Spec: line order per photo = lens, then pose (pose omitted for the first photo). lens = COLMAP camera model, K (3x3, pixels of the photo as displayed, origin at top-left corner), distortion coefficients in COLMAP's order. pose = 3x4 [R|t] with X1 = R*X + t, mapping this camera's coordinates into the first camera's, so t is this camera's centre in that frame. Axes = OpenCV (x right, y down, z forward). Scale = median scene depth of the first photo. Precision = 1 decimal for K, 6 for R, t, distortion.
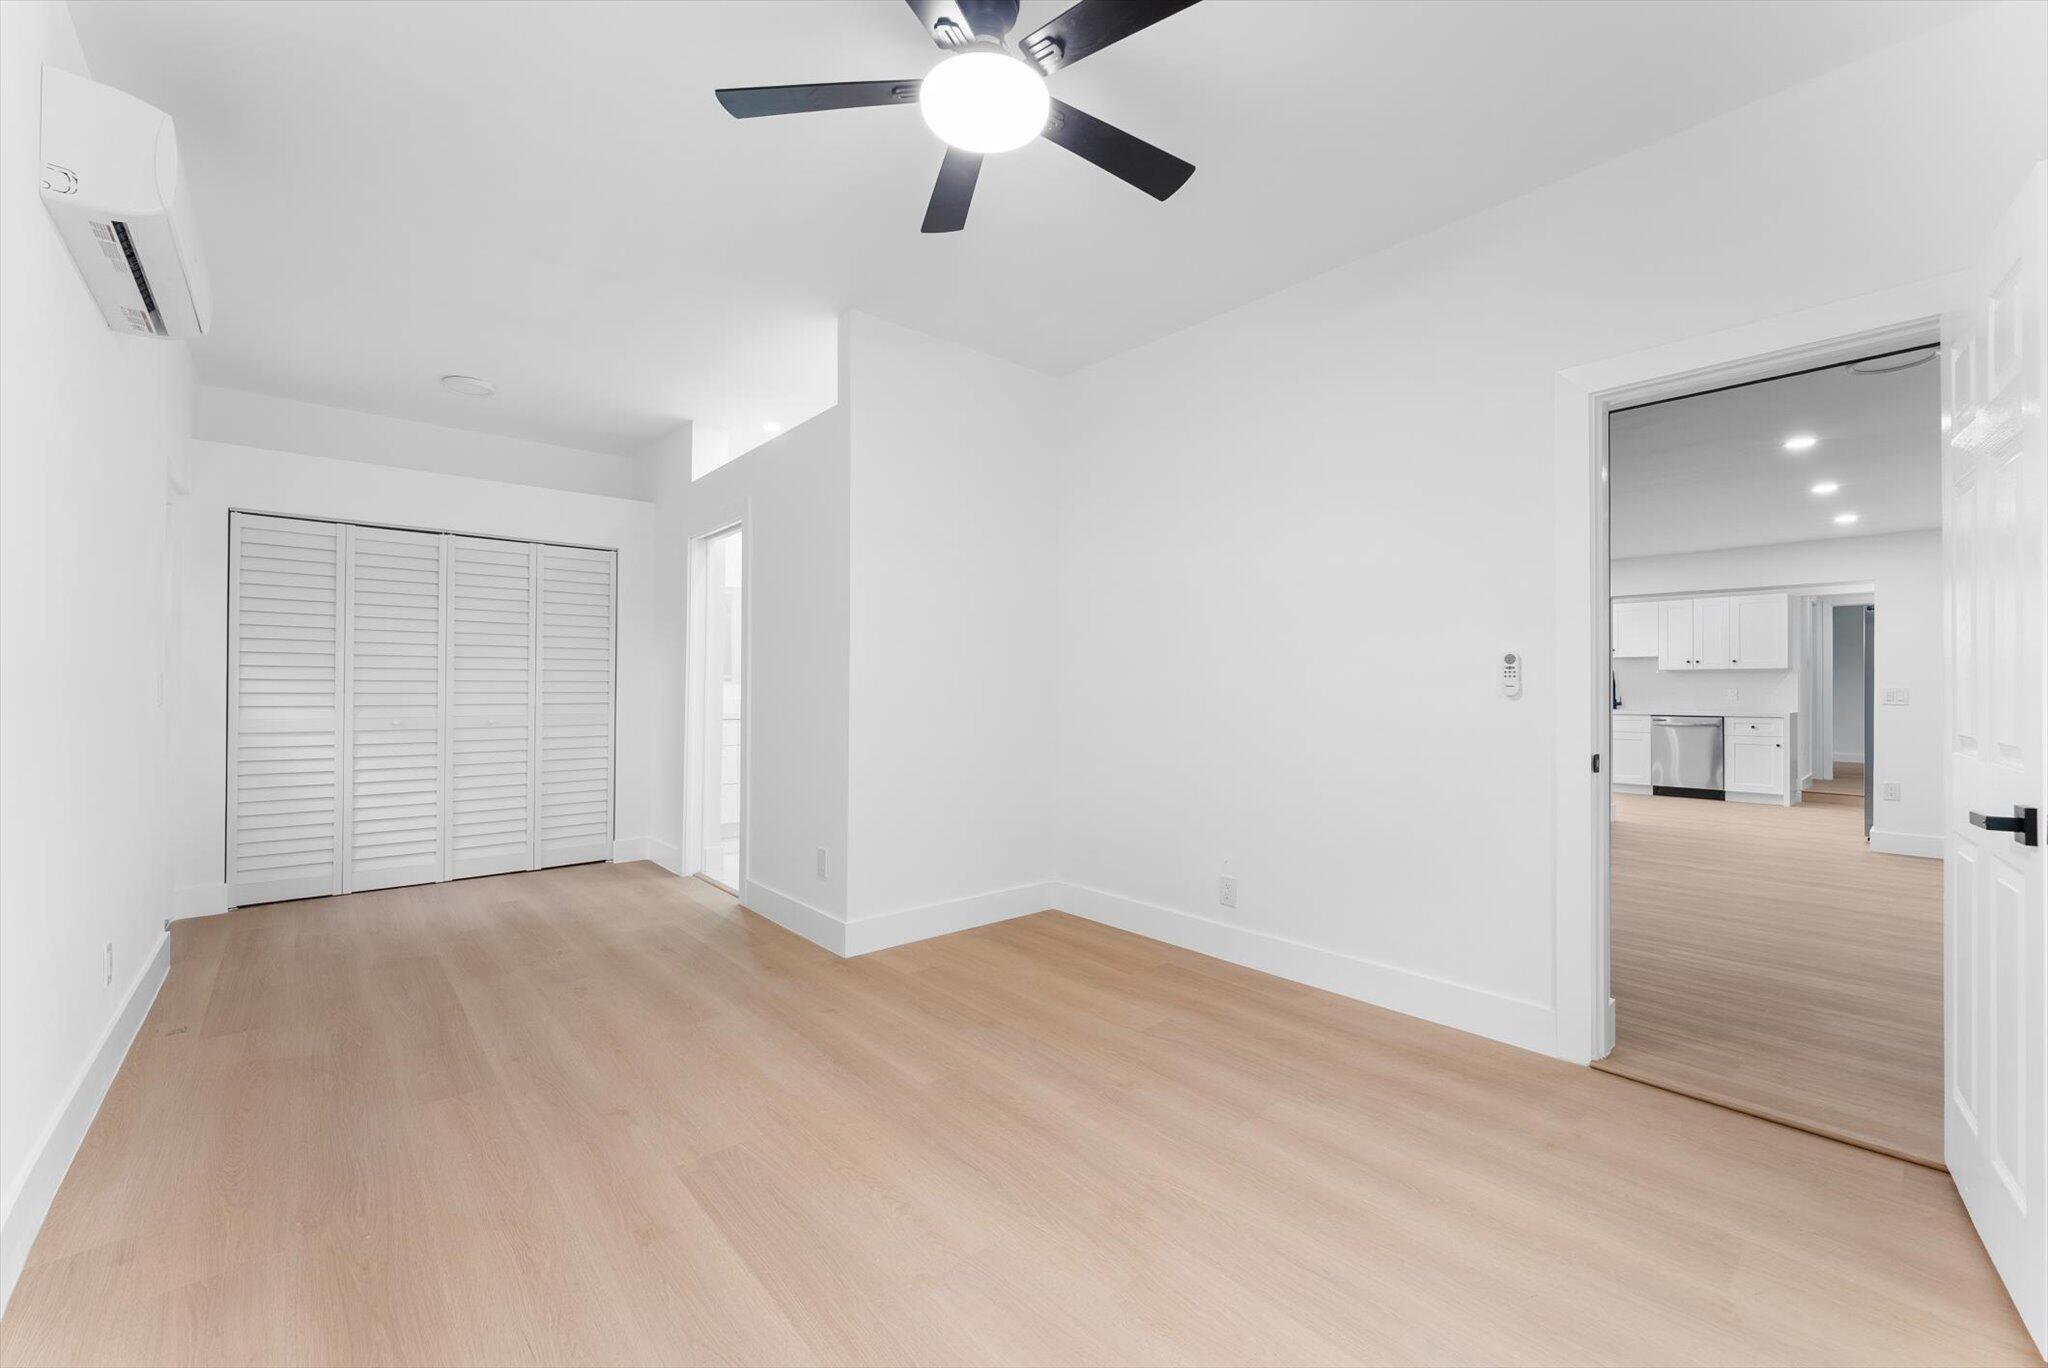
lens RADIAL K [[830.9, 0, 1023.1], [0, 830.9, 690.5], [0, 0, 1]] dist [0.002927, 0.000148]
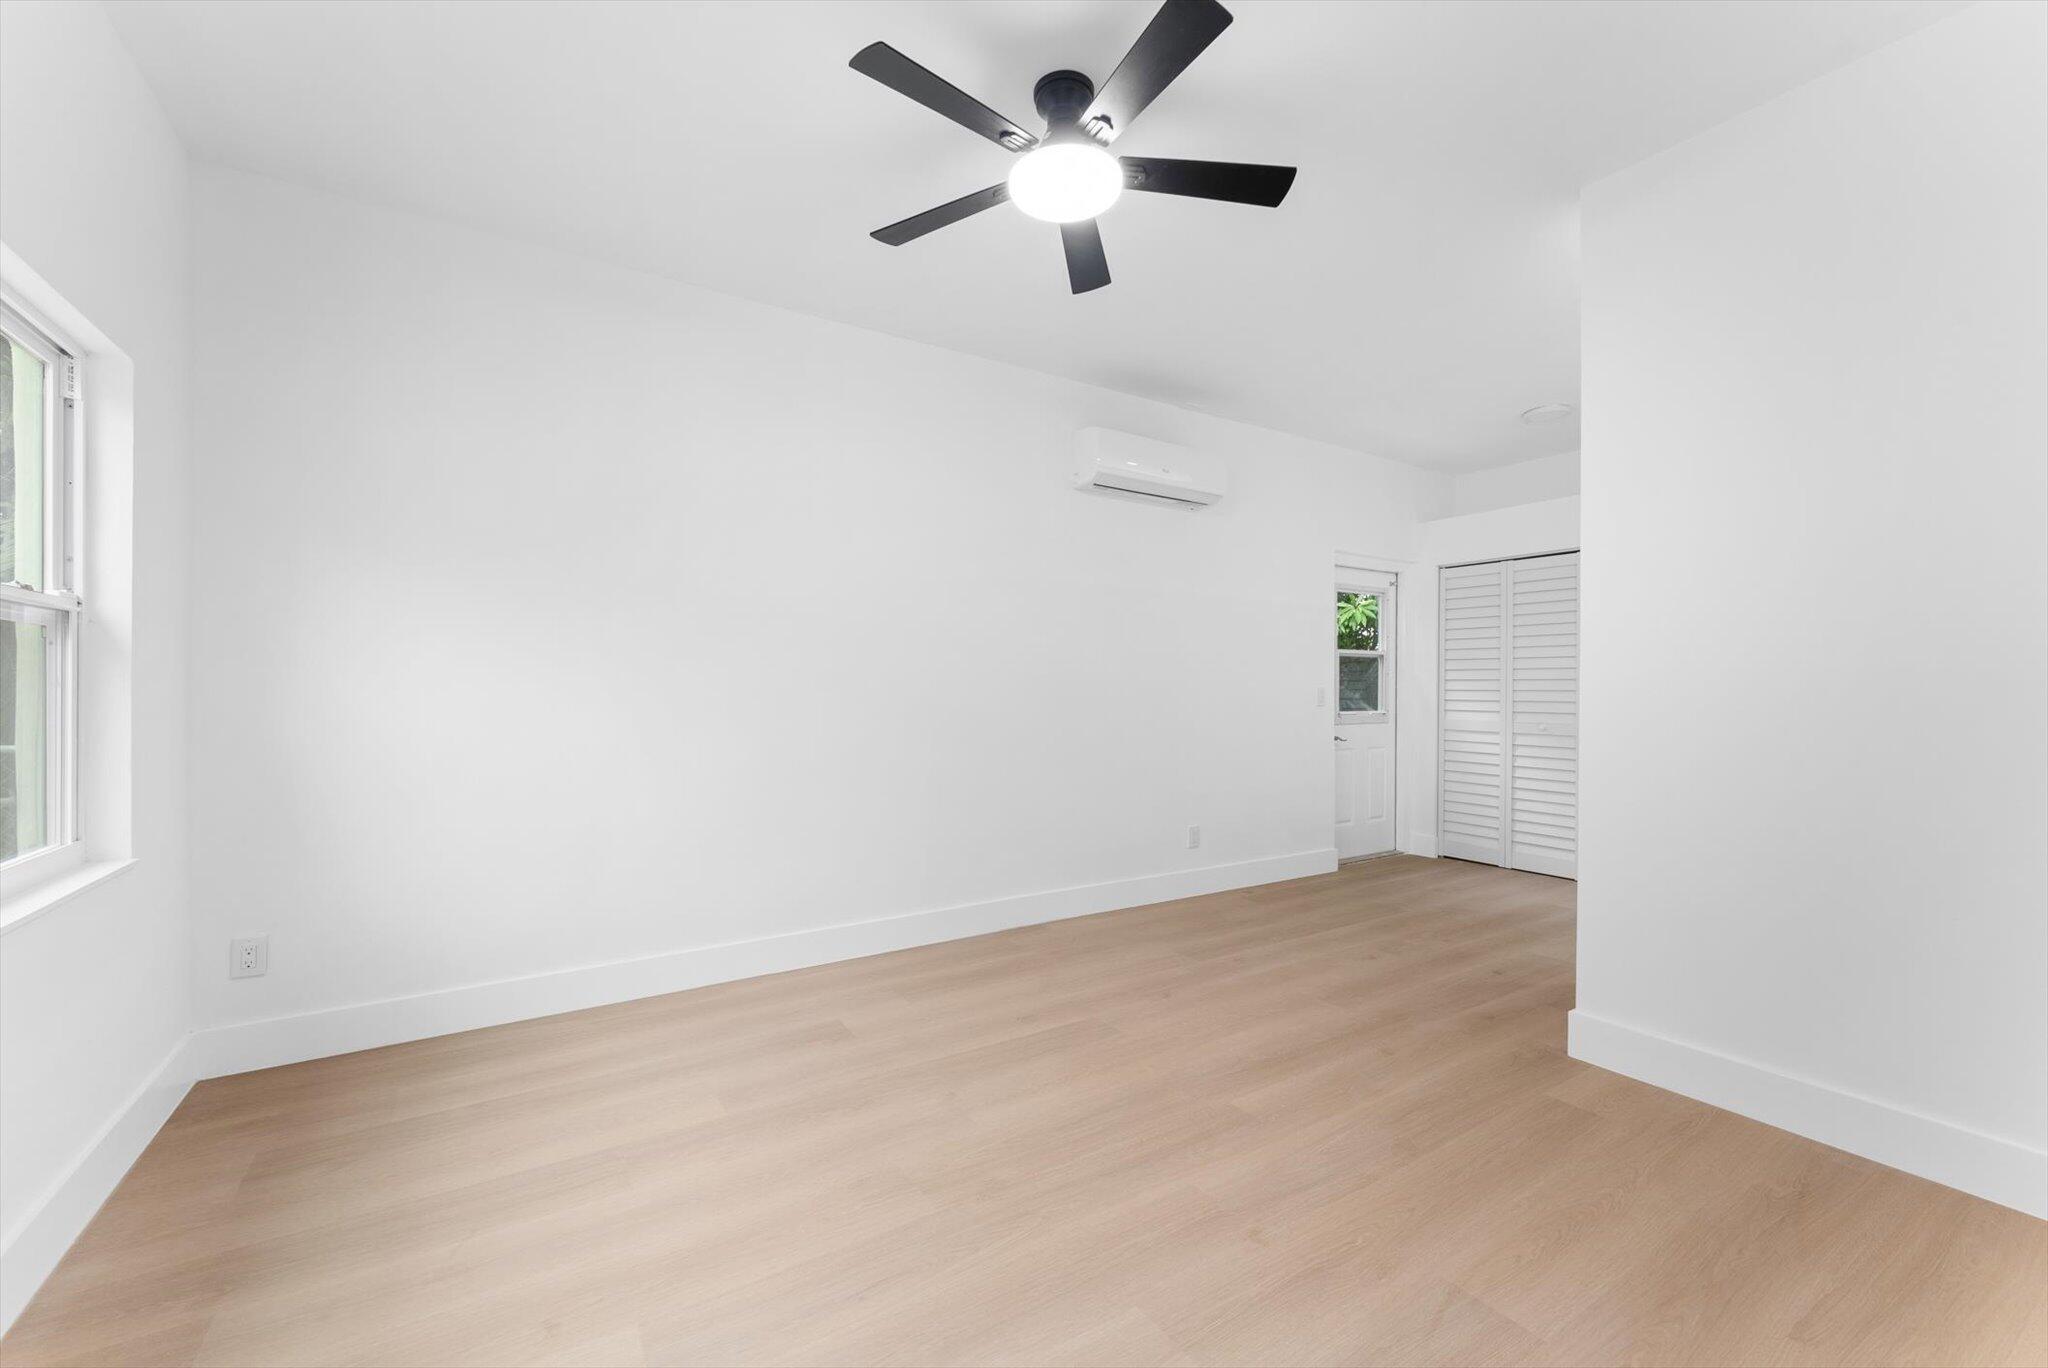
lens RADIAL K [[830.9, 0, 1023.1], [0, 830.9, 690.5], [0, 0, 1]] dist [0.002927, 0.000148]
pose [[-0.147292, -0.000708, -0.989093, 0.614217], [-0.009555, 0.999954, 0.000707, -0.007988], [0.989047, 0.009555, -0.147292, 0.619301]]
